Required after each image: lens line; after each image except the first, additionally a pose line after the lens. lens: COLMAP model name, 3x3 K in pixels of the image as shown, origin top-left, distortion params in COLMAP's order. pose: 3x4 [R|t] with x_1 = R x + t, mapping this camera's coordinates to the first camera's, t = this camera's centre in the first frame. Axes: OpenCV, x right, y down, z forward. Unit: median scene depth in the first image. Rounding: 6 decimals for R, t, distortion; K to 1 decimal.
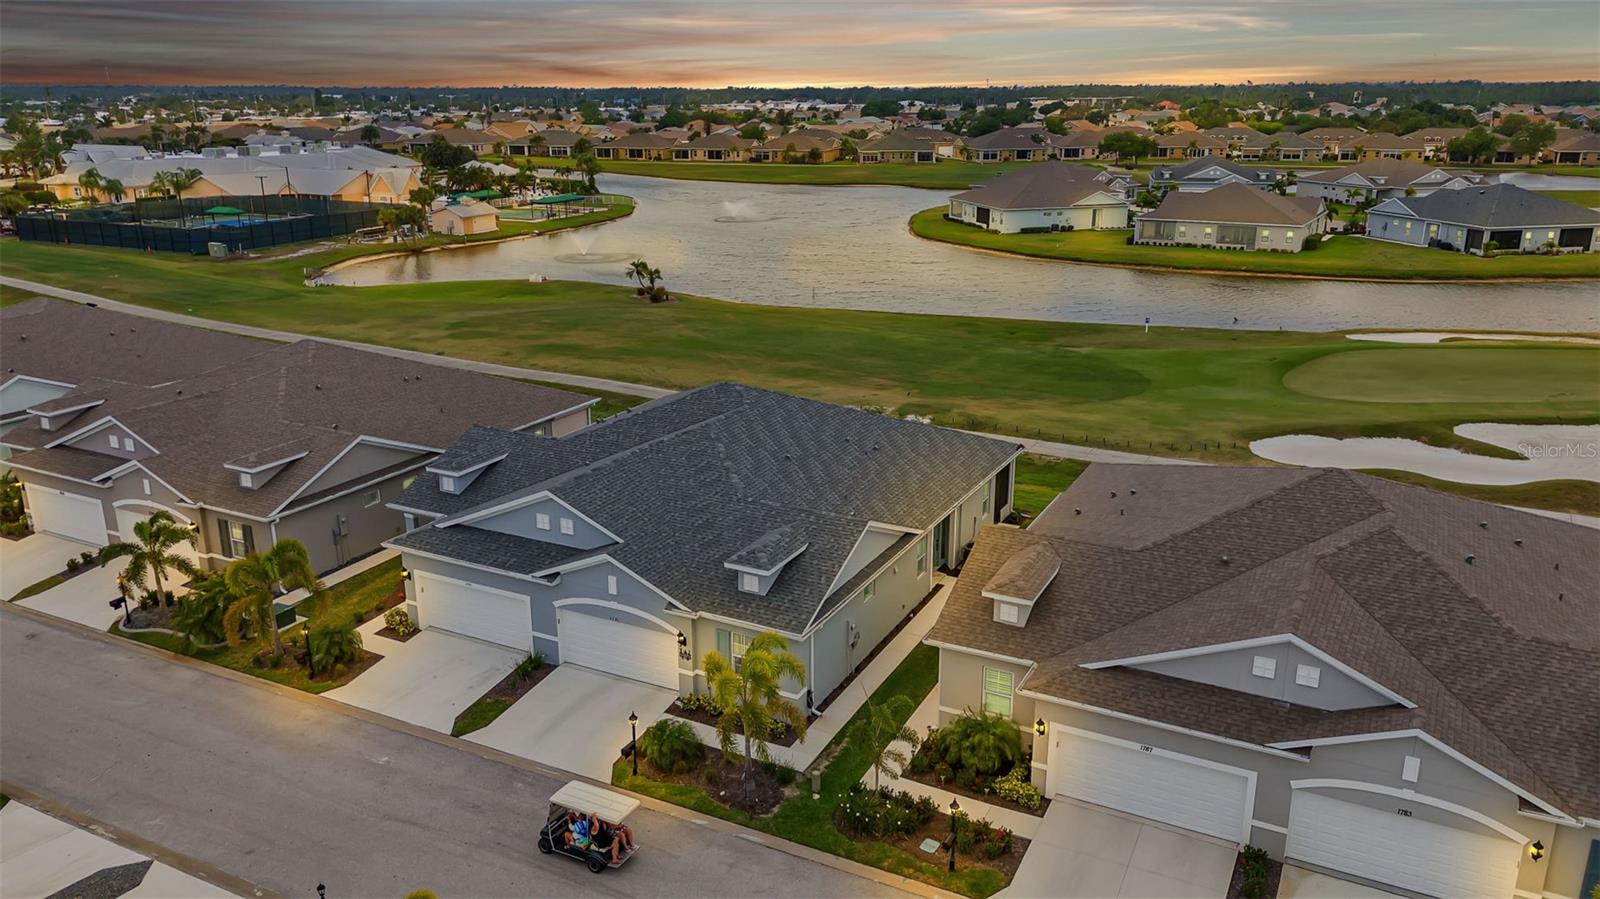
lens RADIAL K [[1172.4, 0, 800.0], [0, 1172.4, 449.5], [0, 0, 1]] dist [0.084560, -0.084382]
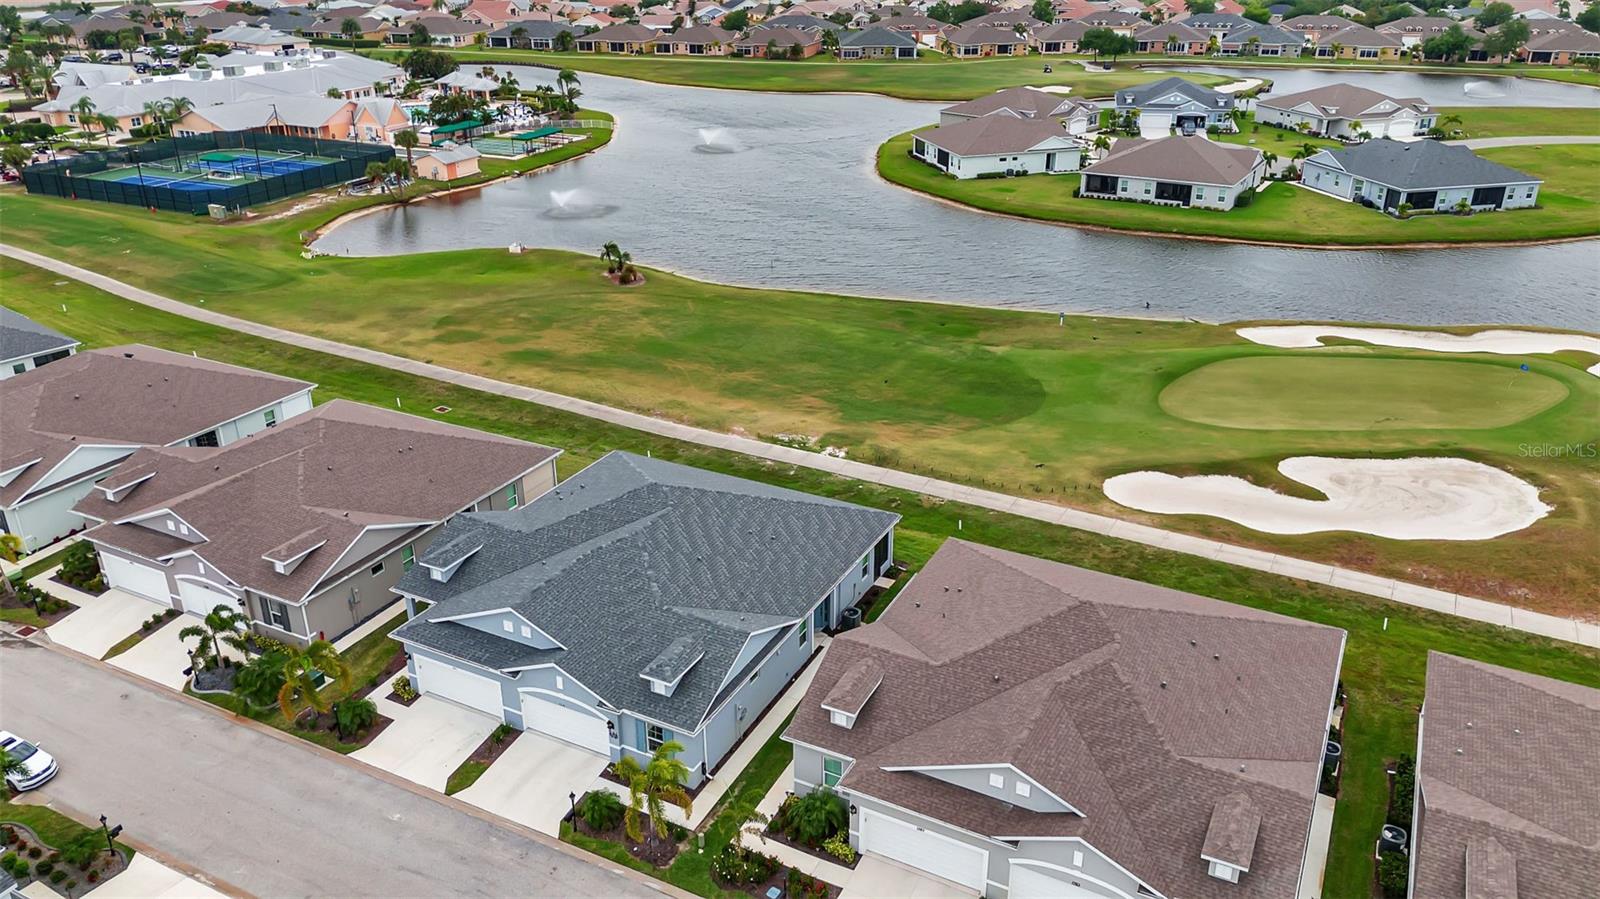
lens RADIAL K [[1172.4, 0, 800.0], [0, 1172.4, 449.5], [0, 0, 1]] dist [0.084560, -0.084382]
pose [[0.999997, -0.002540, 0.000151, 0.092248], [0.002501, 0.991936, 0.126716, -0.253084], [-0.000471, -0.126715, 0.991939, -0.246257]]
